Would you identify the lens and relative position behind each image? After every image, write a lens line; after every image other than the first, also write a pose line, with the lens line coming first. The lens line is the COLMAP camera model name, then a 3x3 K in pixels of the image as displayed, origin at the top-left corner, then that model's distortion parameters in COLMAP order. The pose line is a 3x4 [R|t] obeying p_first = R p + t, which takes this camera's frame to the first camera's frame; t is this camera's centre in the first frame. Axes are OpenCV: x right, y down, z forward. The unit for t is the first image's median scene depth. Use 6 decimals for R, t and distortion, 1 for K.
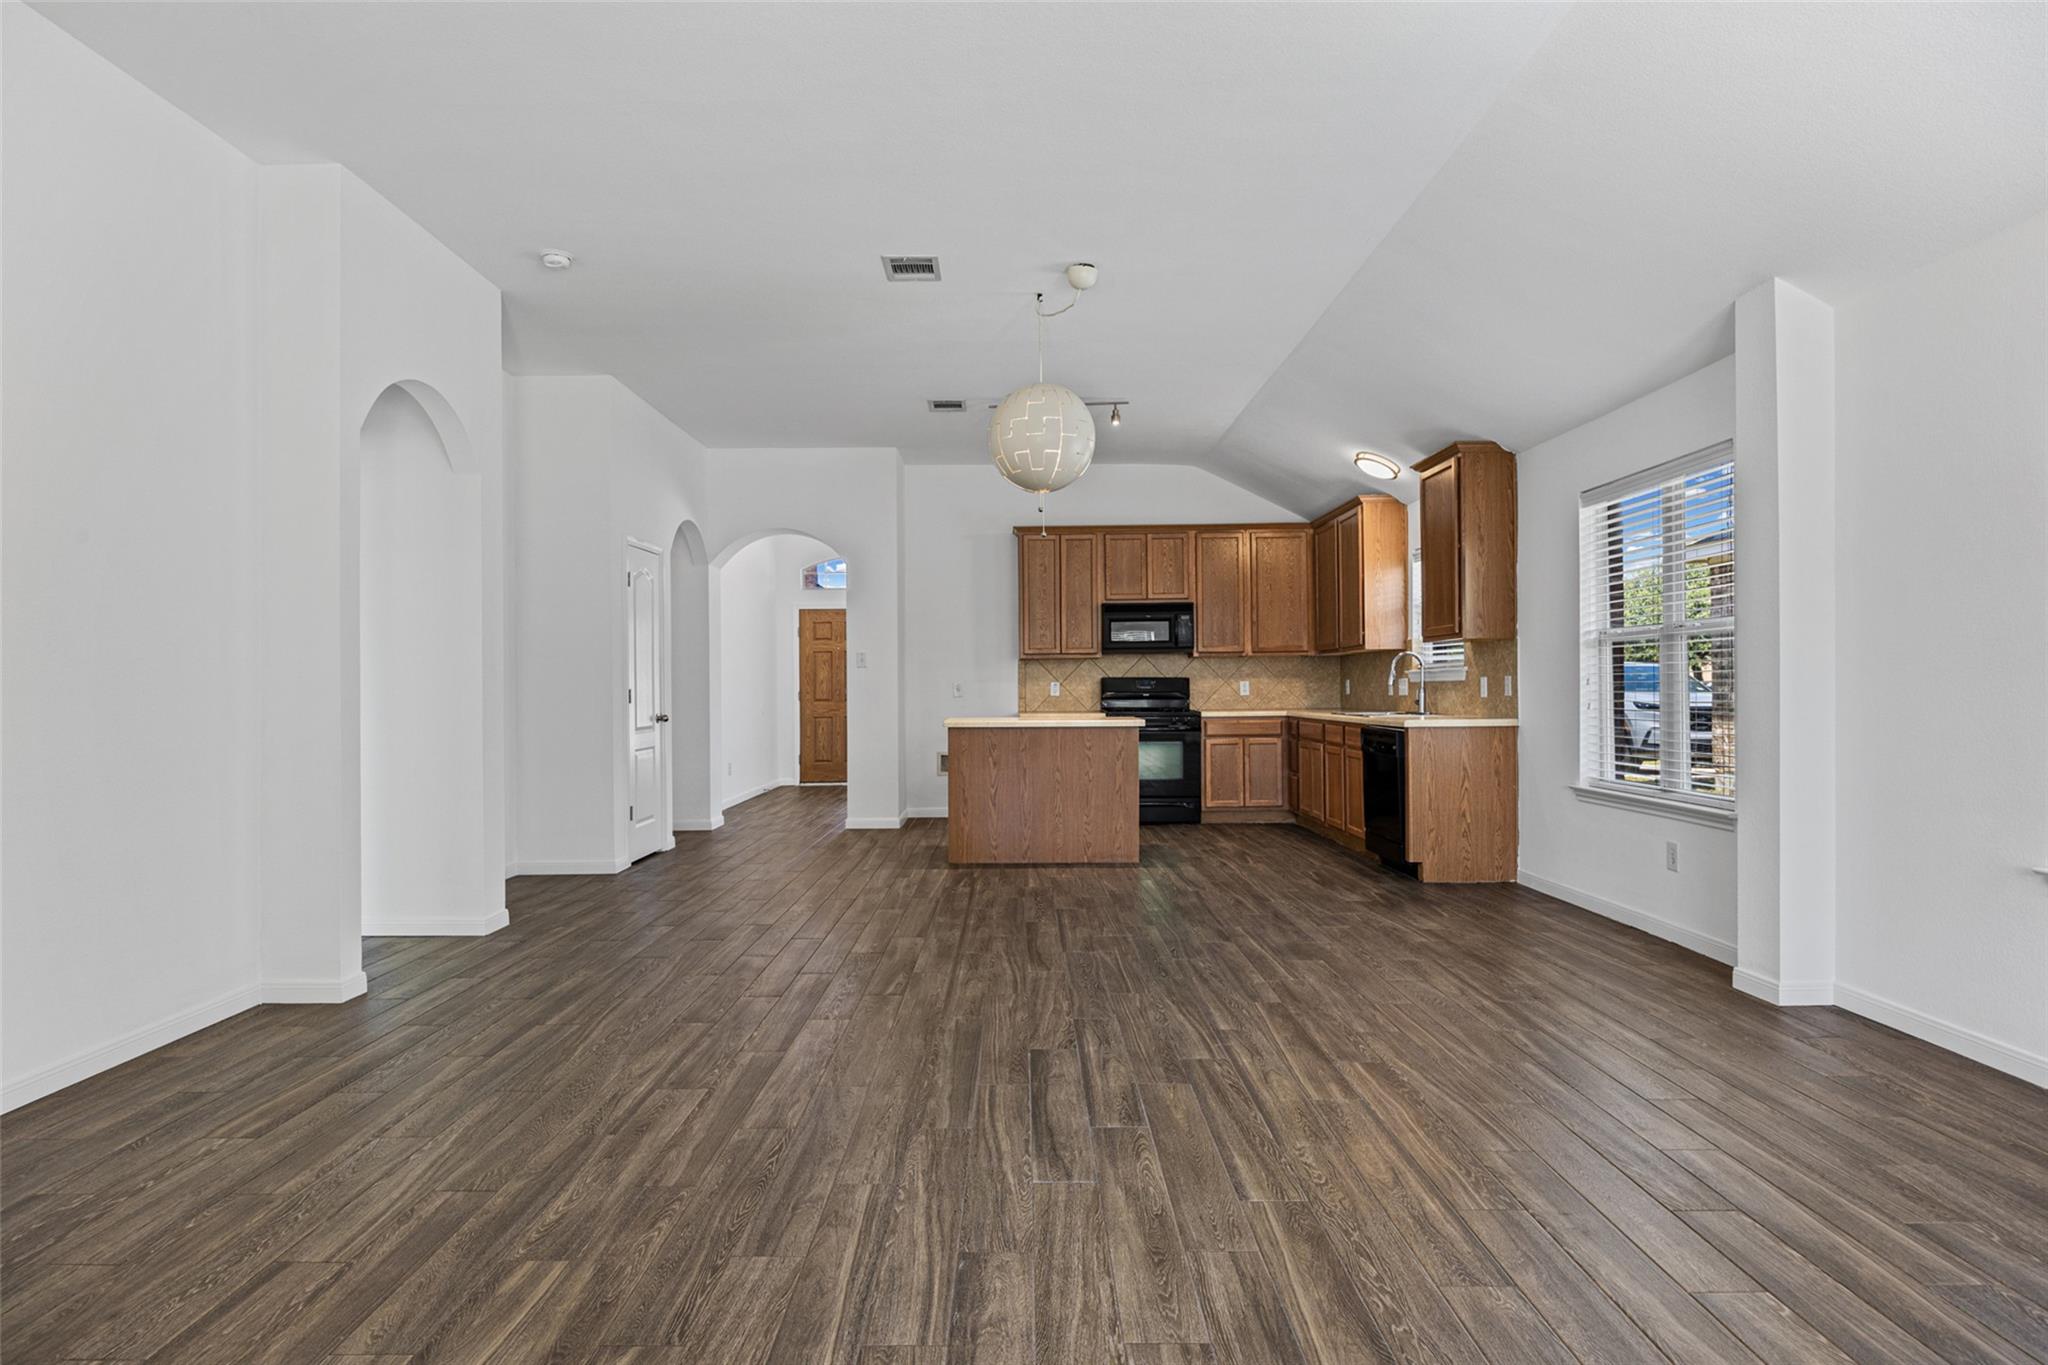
lens RADIAL K [[1084.3, 0, 1006.2], [0, 1084.3, 679.6], [0, 0, 1]] dist [-0.003347, -0.000421]
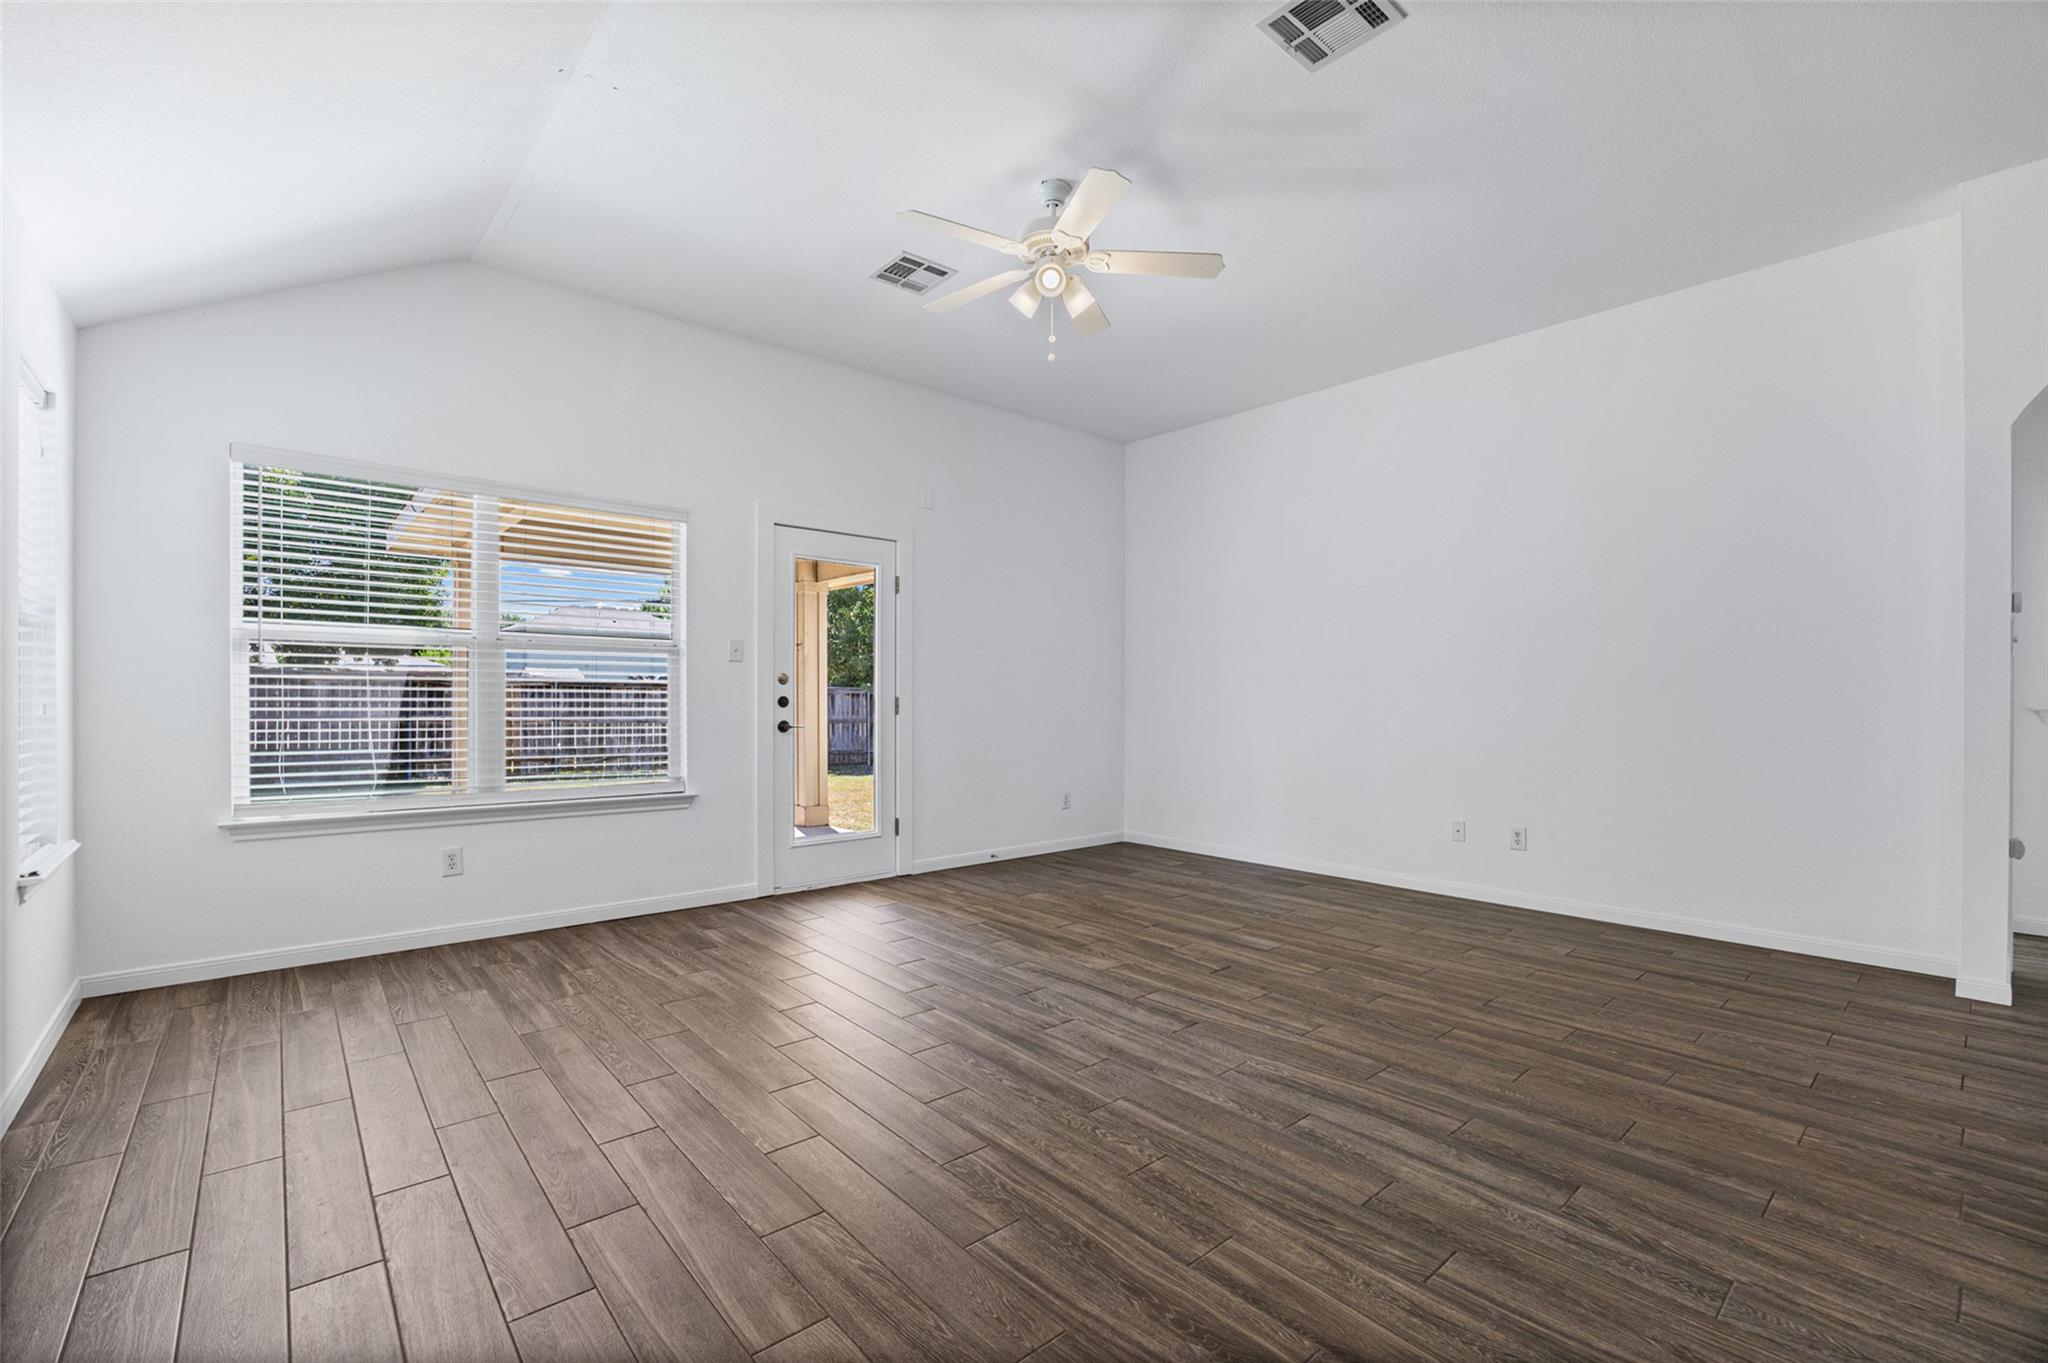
lens RADIAL K [[879.0, 0, 1024.0], [0, 879.0, 681.5], [0, 0, 1]] dist [-0.018251, 0.000290]
pose [[-0.746943, -0.002756, -0.664883, 0.594329], [0.006874, 0.999906, -0.011867, 0.001454], [0.664853, -0.013434, -0.746854, 1.014897]]
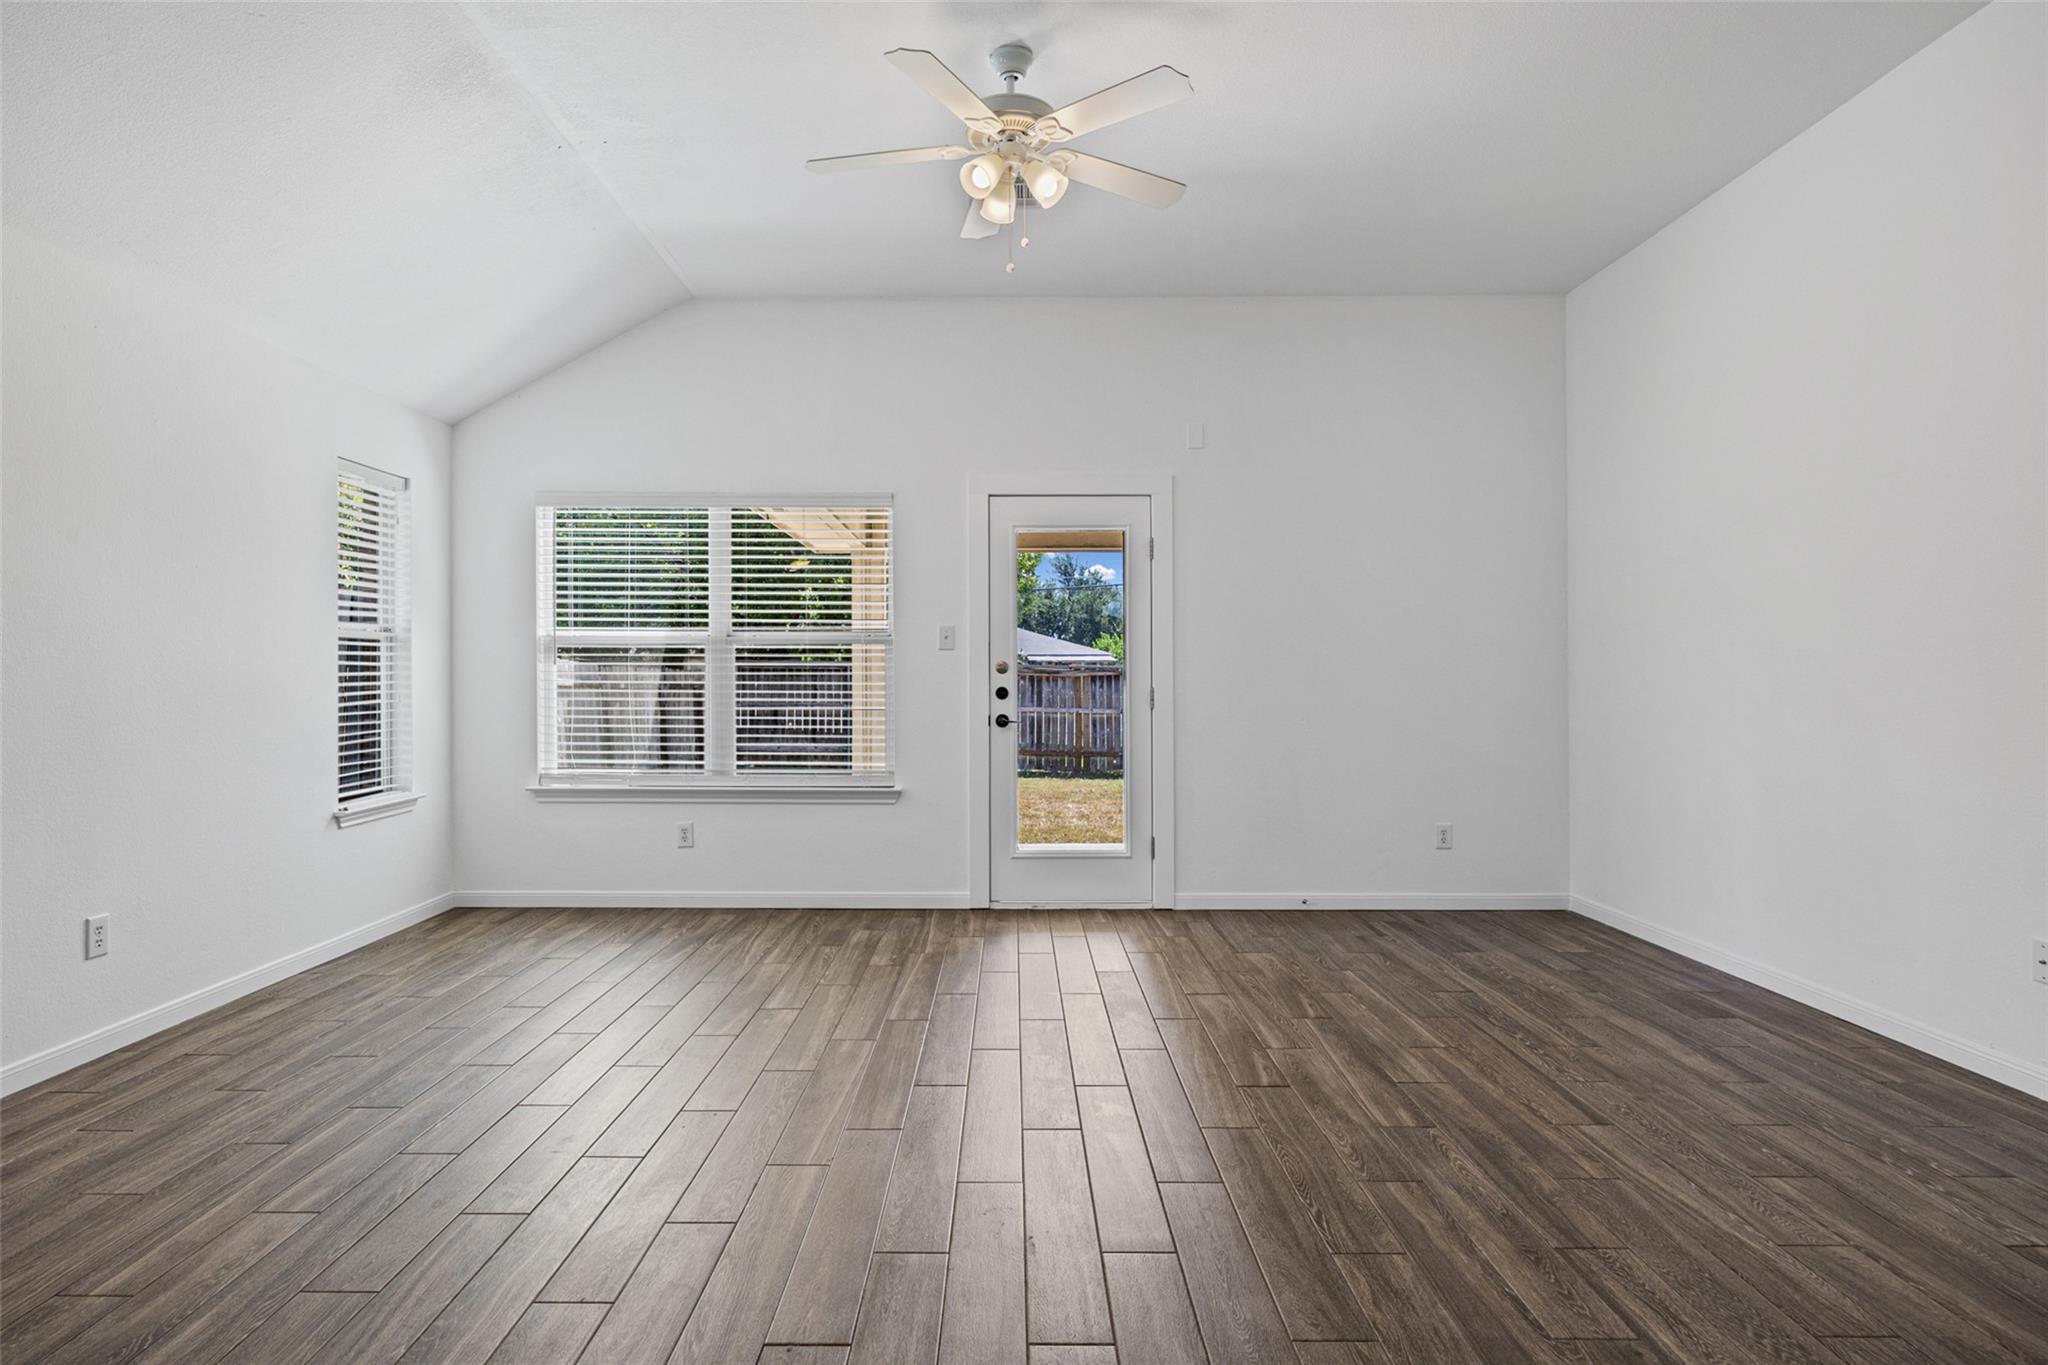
lens RADIAL K [[1104.0, 0, 993.4], [0, 1104.0, 678.5], [0, 0, 1]] dist [-0.000030, 0.000232]
pose [[-0.999924, 0.012037, 0.002711, 0.026668], [0.012015, 0.999895, -0.008108, 0.005541], [-0.002809, -0.008075, -0.999963, 1.253535]]
